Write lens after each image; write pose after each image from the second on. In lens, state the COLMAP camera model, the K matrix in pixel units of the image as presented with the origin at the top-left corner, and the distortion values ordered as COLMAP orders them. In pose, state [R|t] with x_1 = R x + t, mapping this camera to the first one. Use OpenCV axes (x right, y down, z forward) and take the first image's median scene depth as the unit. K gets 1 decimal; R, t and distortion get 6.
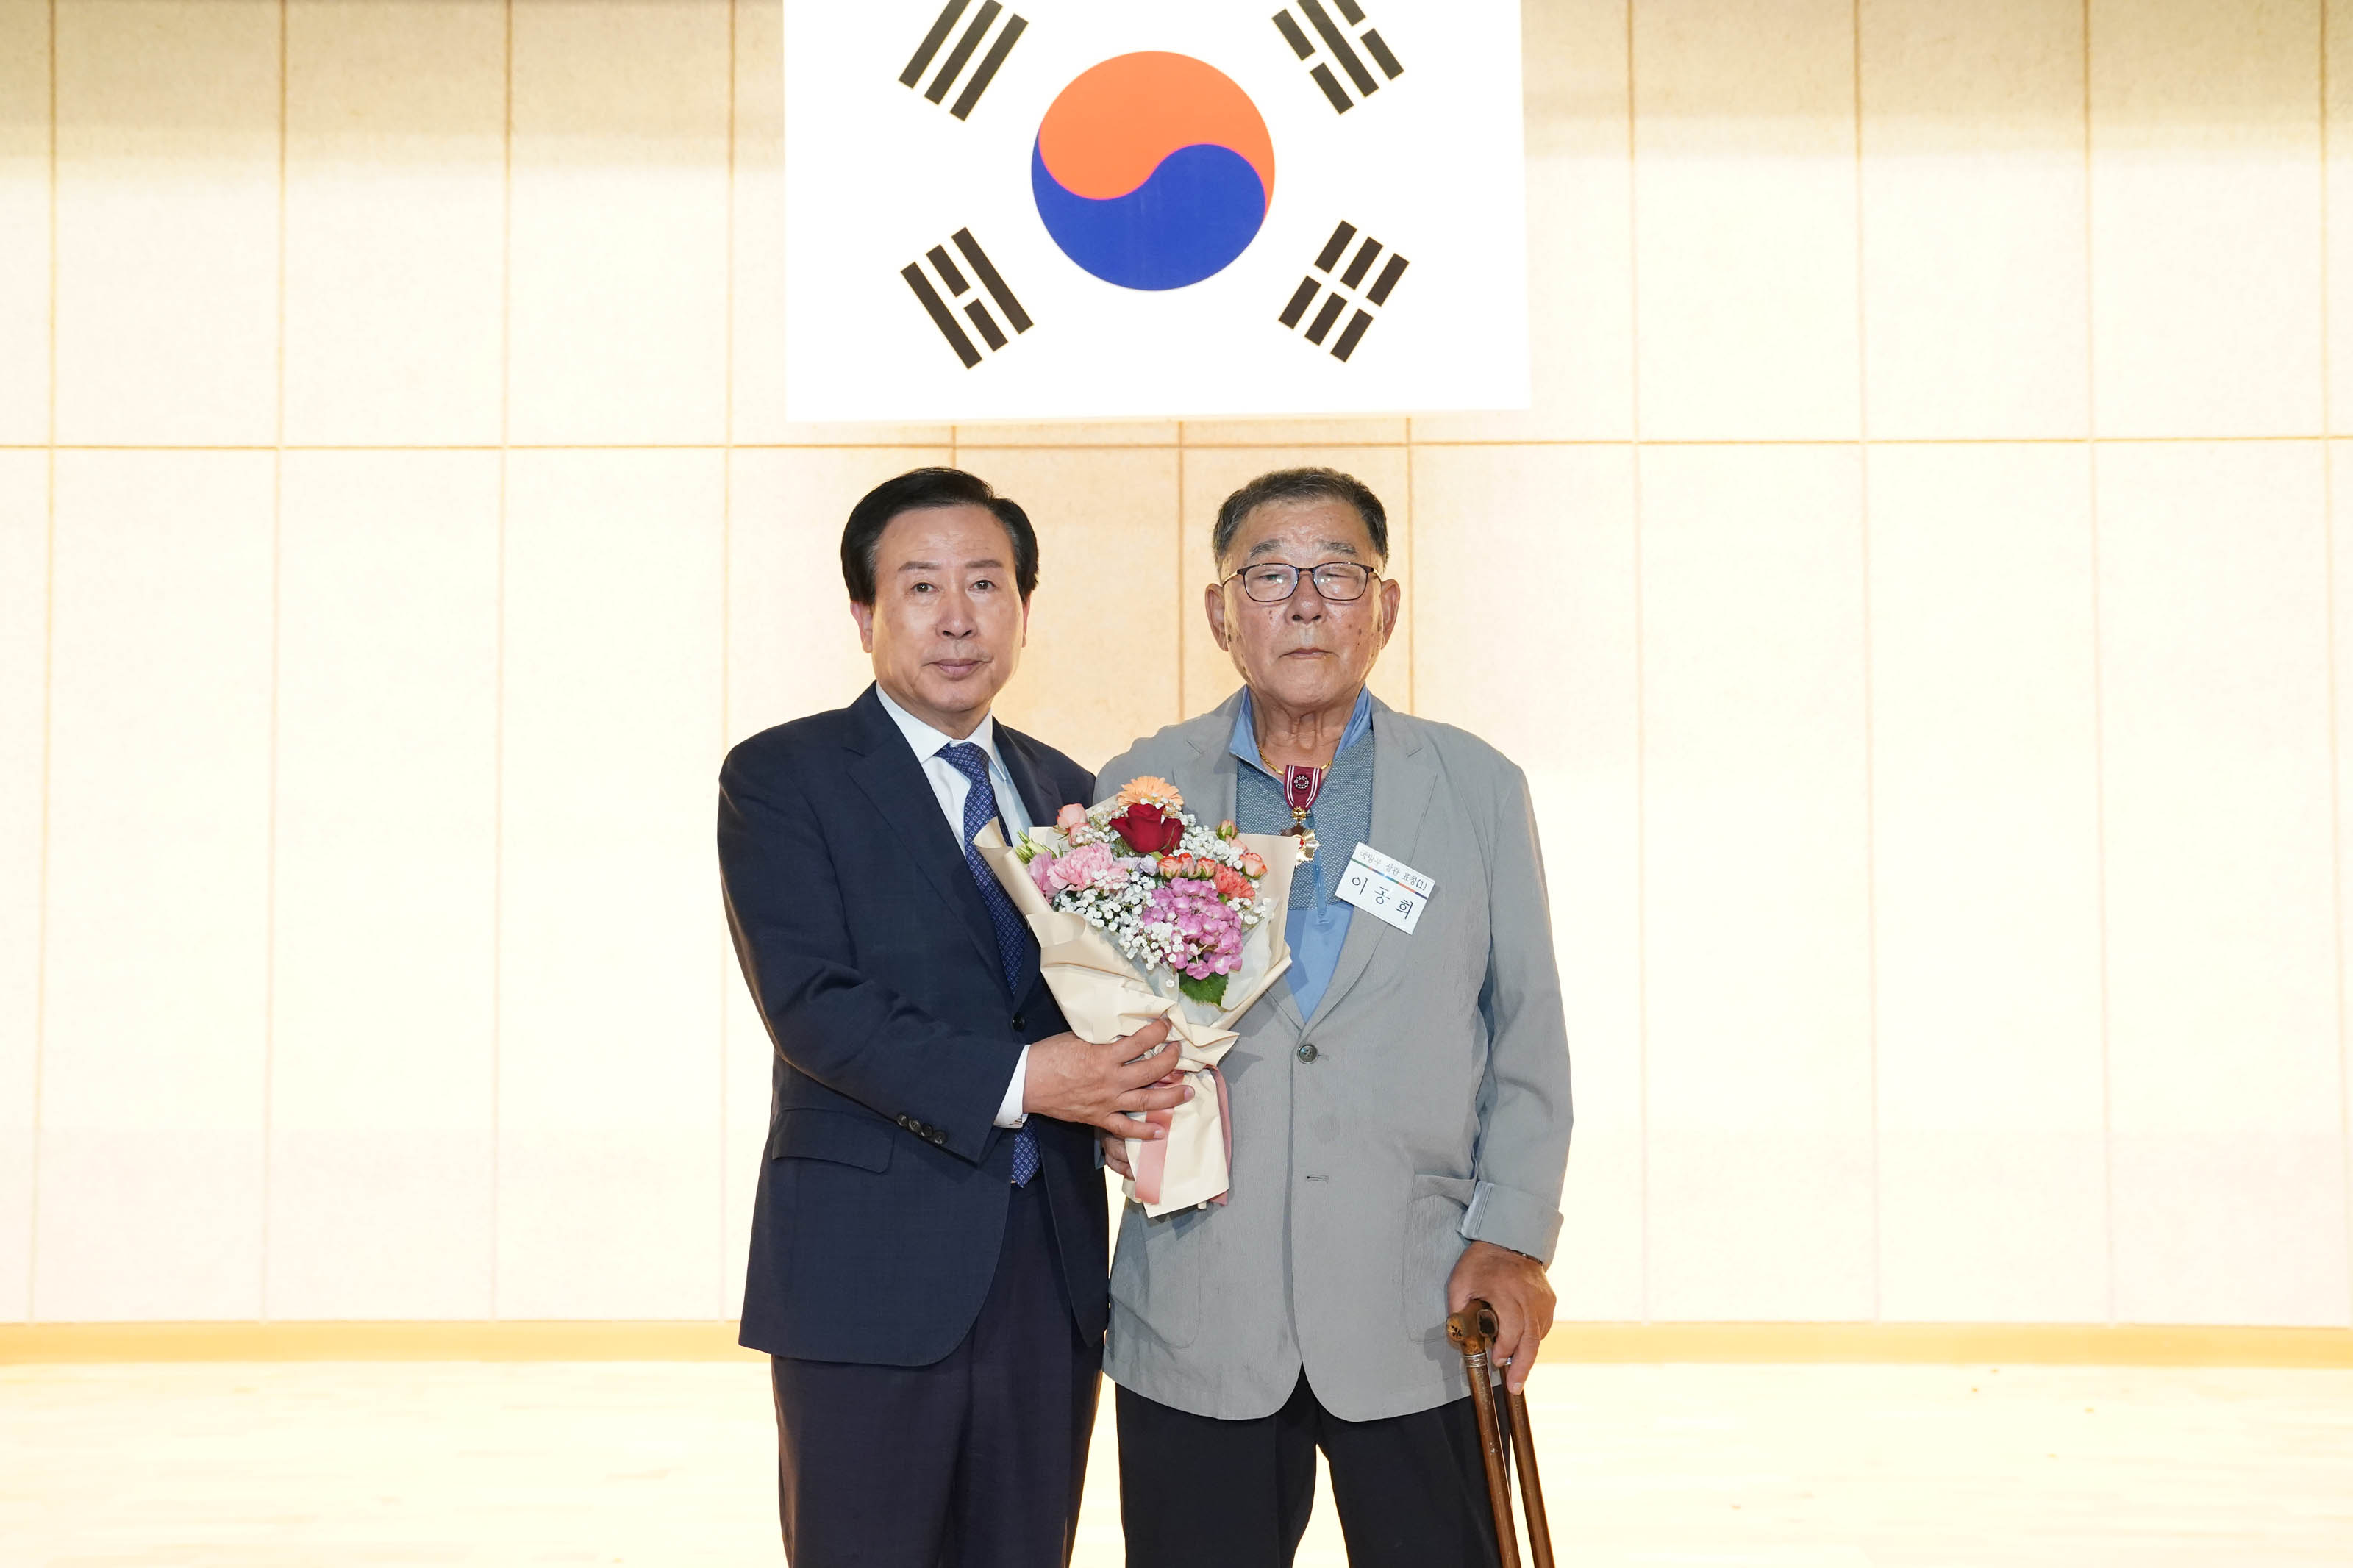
lens RADIAL K [[2228.6, 0, 1176.5], [0, 2228.6, 784.0], [0, 0, 1]] dist [-0.003792, 0.000754]
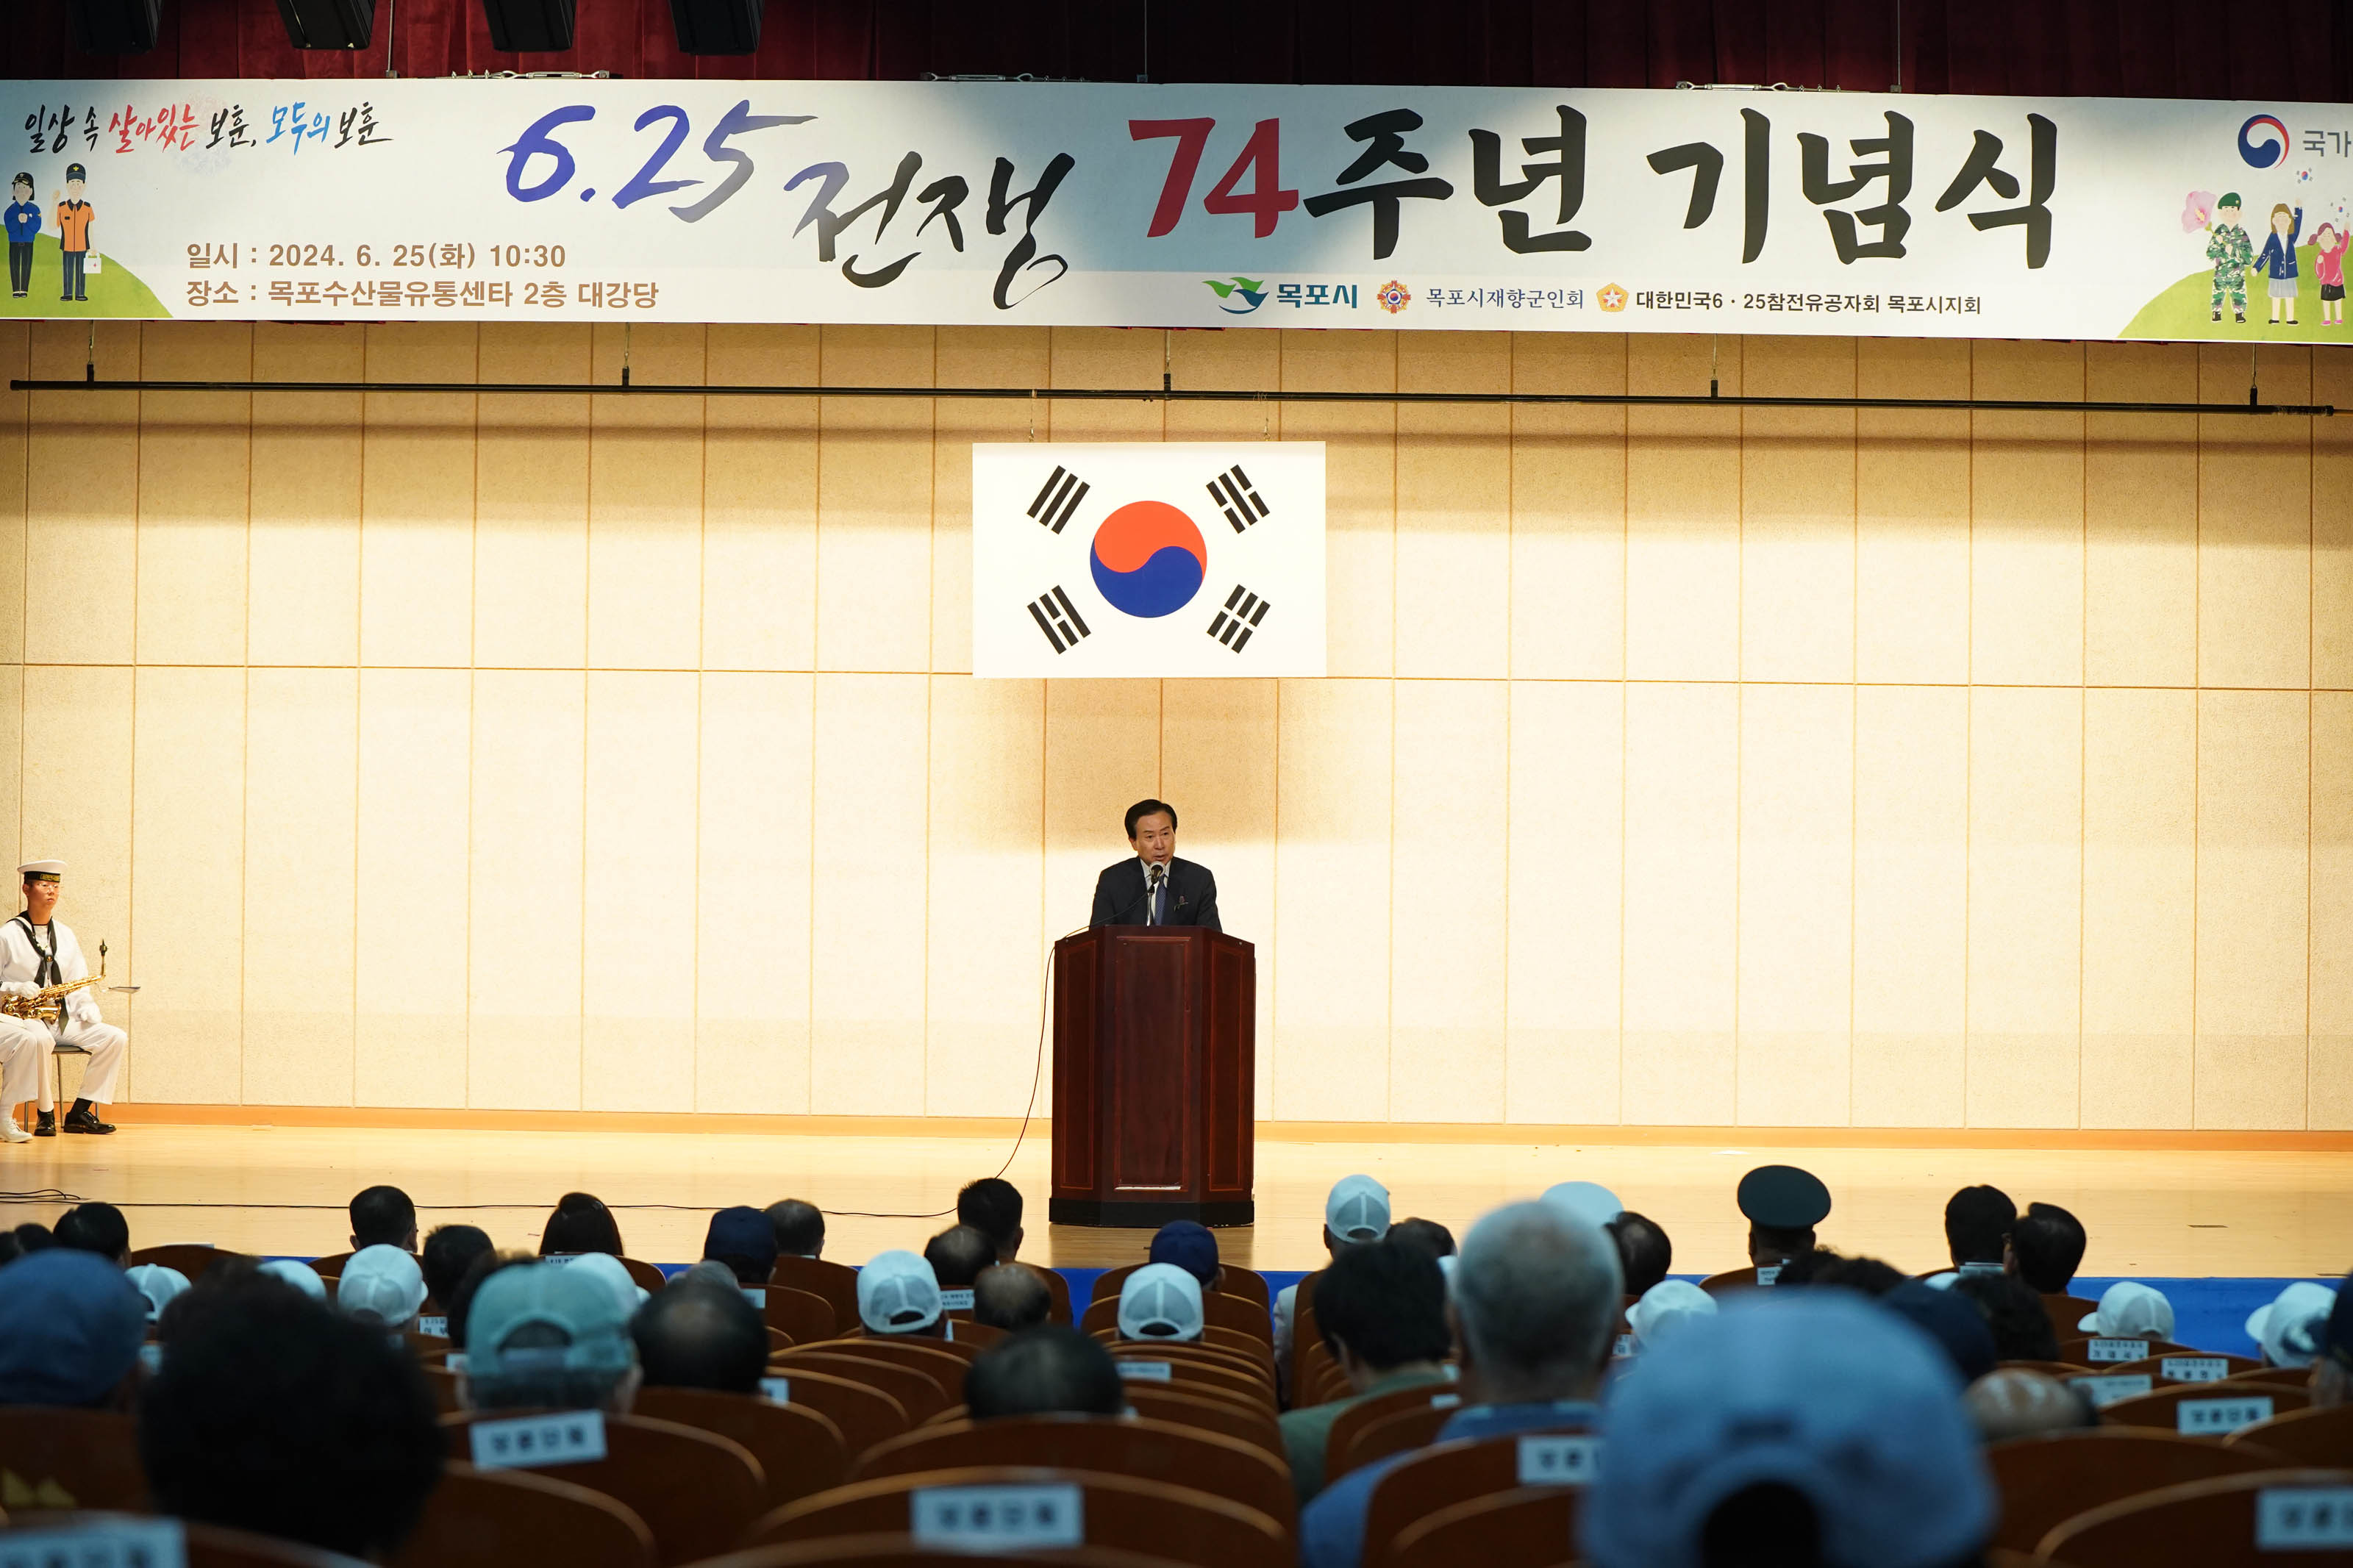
lens RADIAL K [[4973.3, 0, 1176.5], [0, 4973.3, 784.0], [0, 0, 1]] dist [-0.078073, -0.576403]
pose [[0.999846, 0.013760, -0.010932, 0.069505], [-0.013503, 0.999638, 0.023261, -0.173056], [0.011249, -0.023110, 0.999670, -3.663577]]
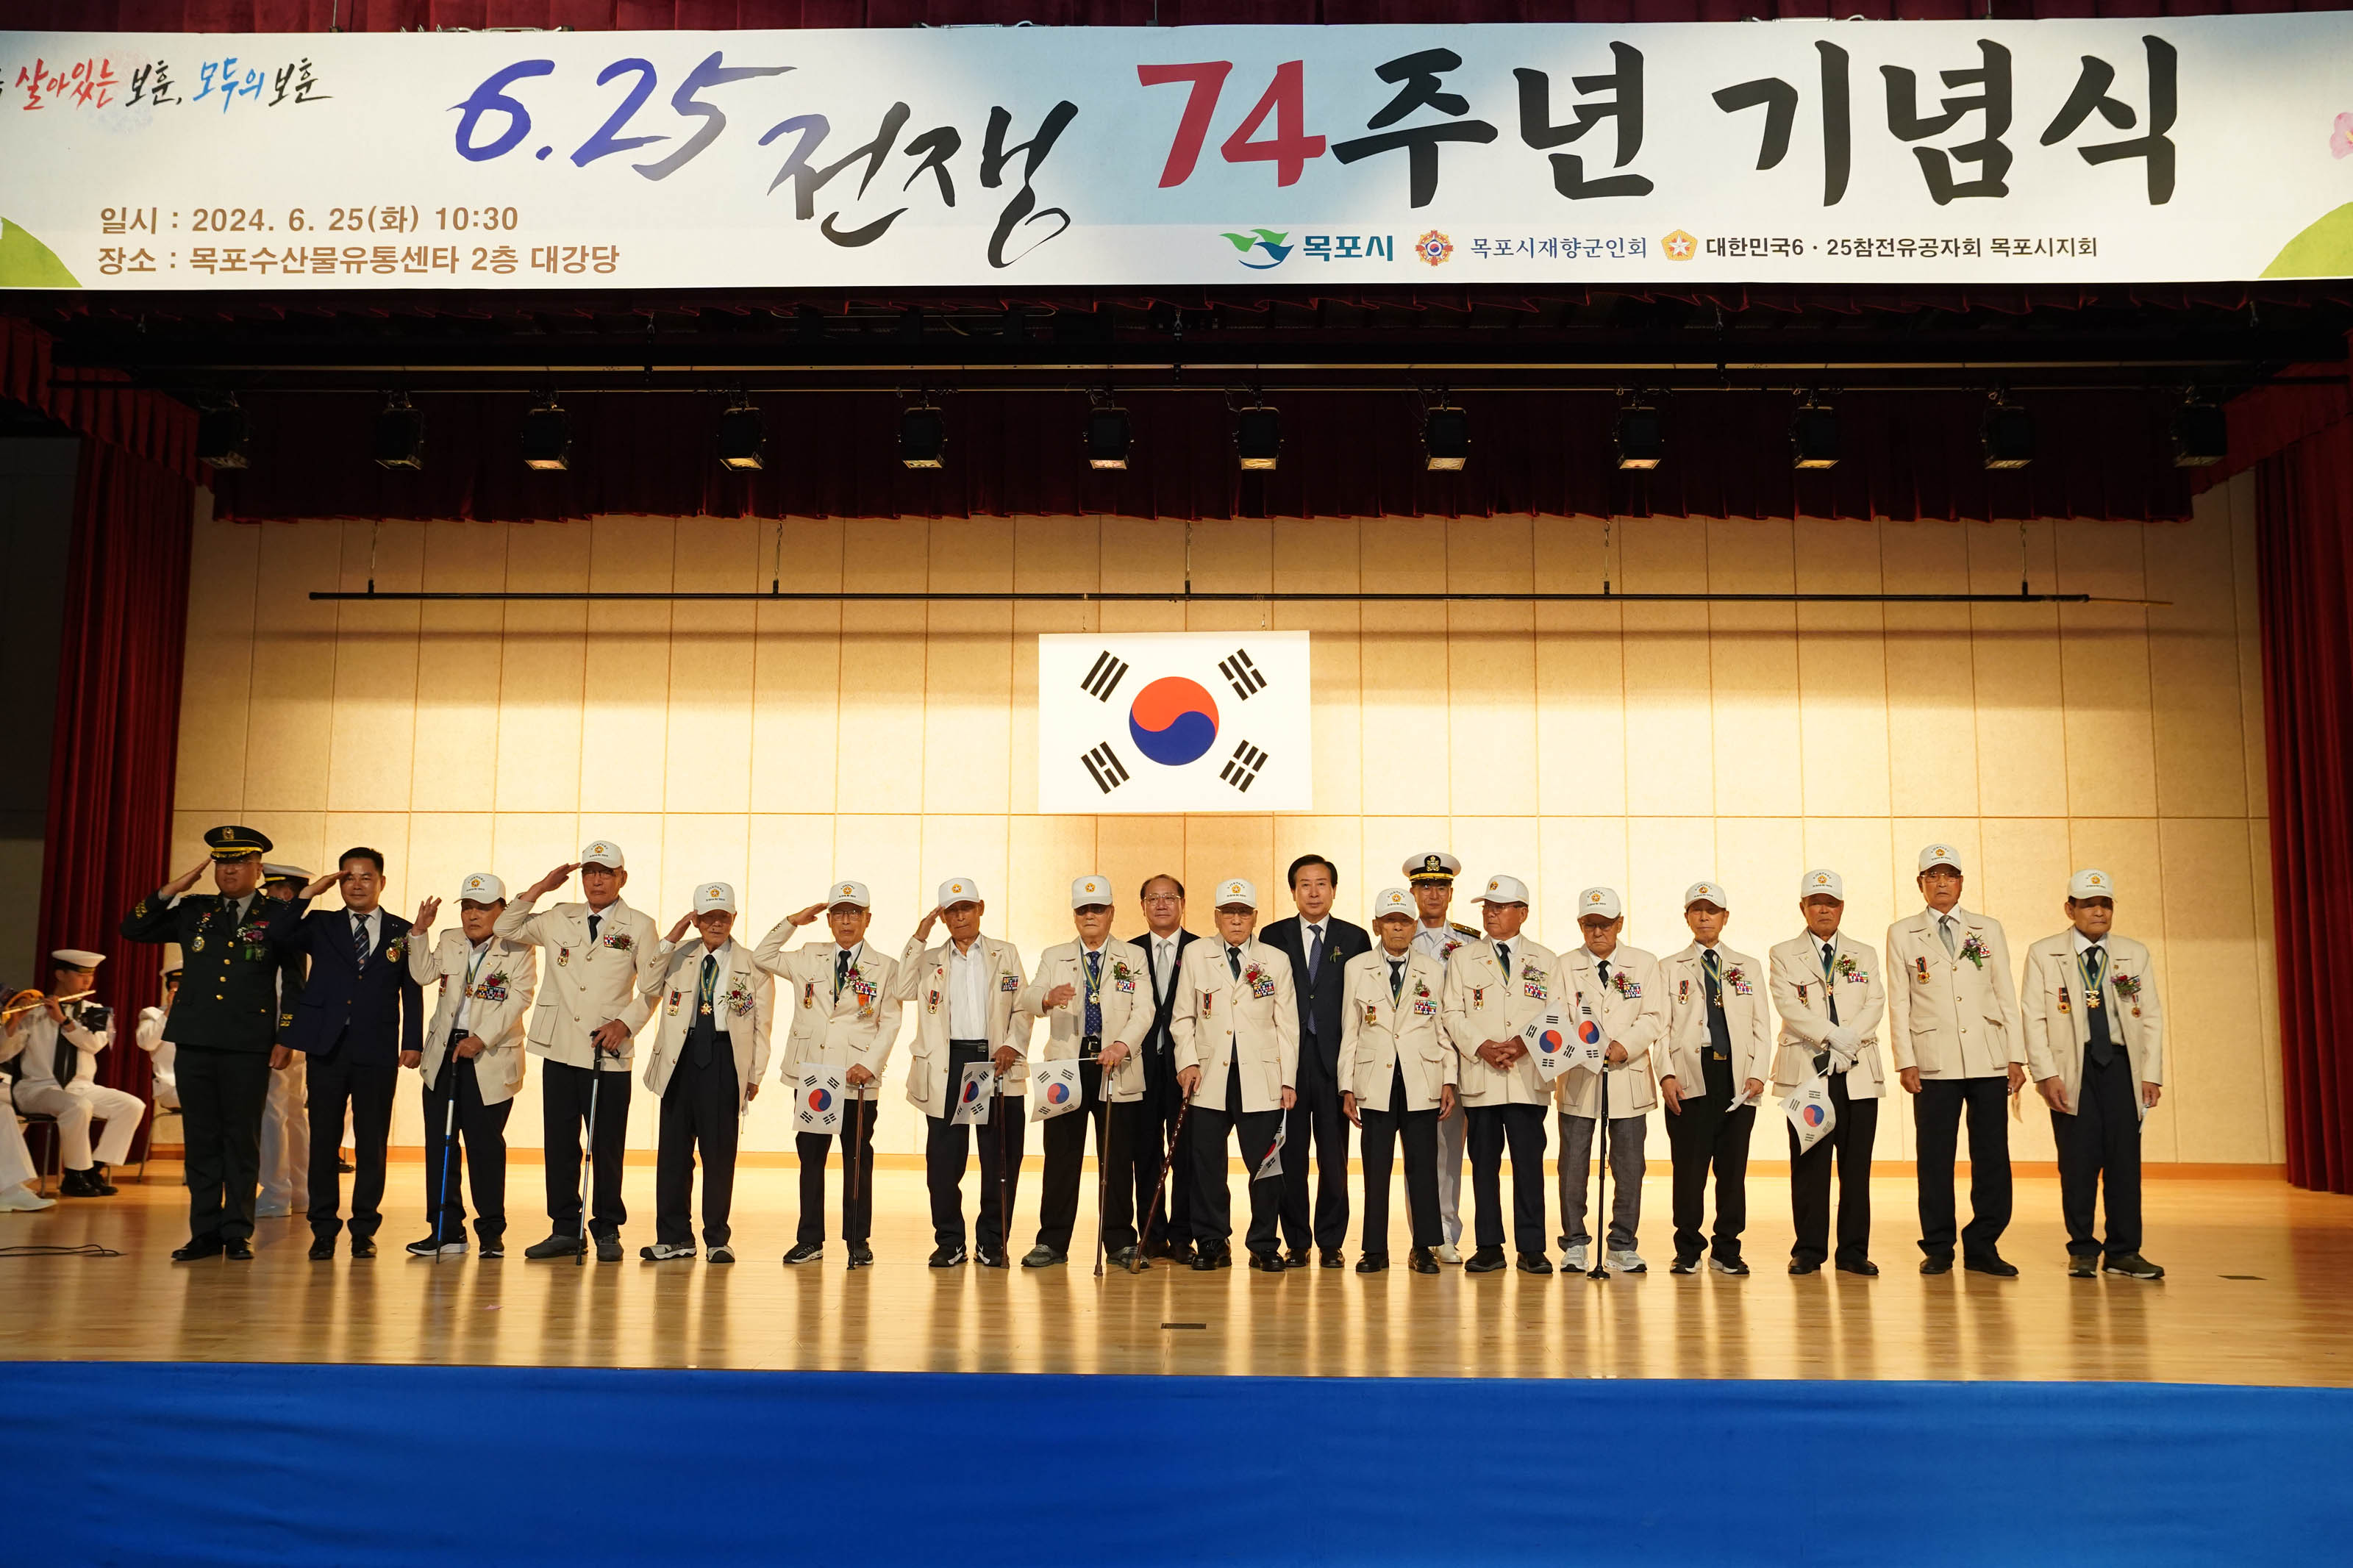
lens RADIAL K [[2034.4, 0, 1176.5], [0, 2034.4, 784.0], [0, 0, 1]] dist [-0.075056, 0.153551]
pose [[0.999728, 0.006082, -0.022509, 0.048613], [-0.007858, 0.996790, -0.079673, -0.001349], [0.021952, 0.079829, 0.996567, -1.461224]]
